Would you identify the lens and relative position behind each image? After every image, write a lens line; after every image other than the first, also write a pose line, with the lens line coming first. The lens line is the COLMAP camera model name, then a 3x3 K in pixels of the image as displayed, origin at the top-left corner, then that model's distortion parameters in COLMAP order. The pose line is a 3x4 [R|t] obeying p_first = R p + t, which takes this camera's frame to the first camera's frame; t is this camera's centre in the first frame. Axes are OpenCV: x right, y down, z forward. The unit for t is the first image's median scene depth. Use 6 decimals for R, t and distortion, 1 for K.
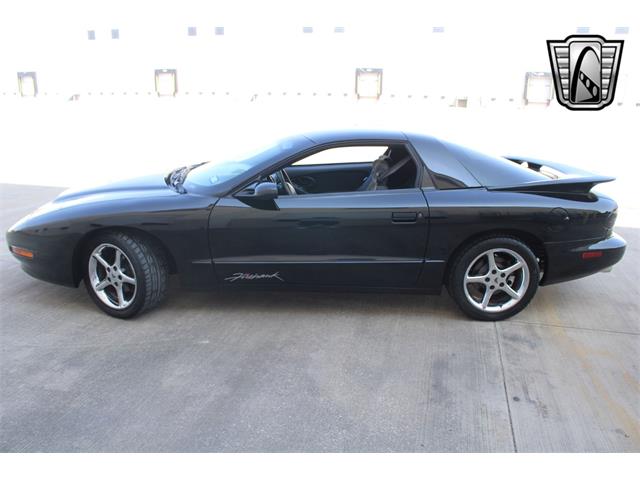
lens RADIAL K [[524.9, 0, 312.3], [0, 524.9, 252.7], [0, 0, 1]] dist [-0.147686, 0.113743]
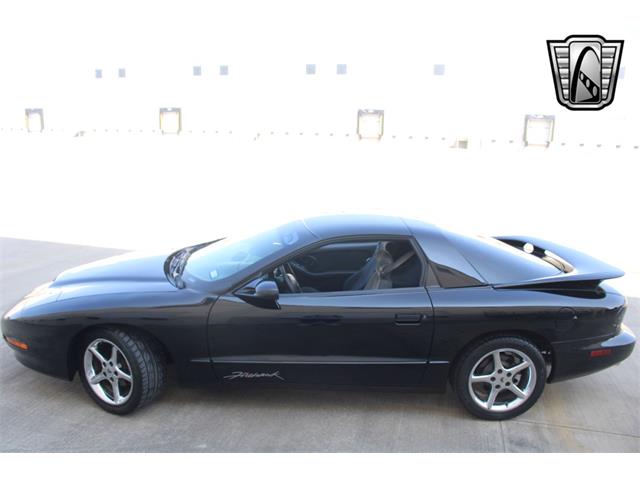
lens RADIAL K [[524.9, 0, 312.5], [0, 524.9, 251.1], [0, 0, 1]] dist [-0.147686, 0.113743]
pose [[0.999946, 0.010303, -0.001405, -0.002567], [-0.010376, 0.997481, -0.070175, -0.119035], [0.000678, 0.070186, 0.997534, 0.018704]]
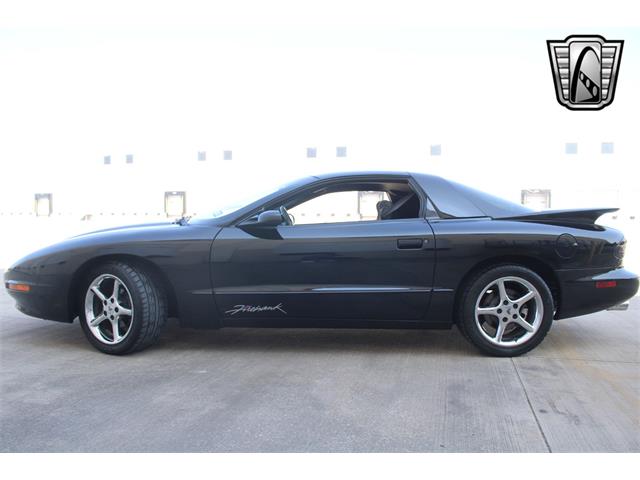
lens RADIAL K [[524.9, 0, 312.5], [0, 524.9, 249.8], [0, 0, 1]] dist [-0.147686, 0.113743]
pose [[0.999956, -0.005689, -0.007395, 0.000204], [0.003771, 0.971394, -0.237445, 0.169522], [0.008534, 0.237407, 0.971373, 0.044304]]
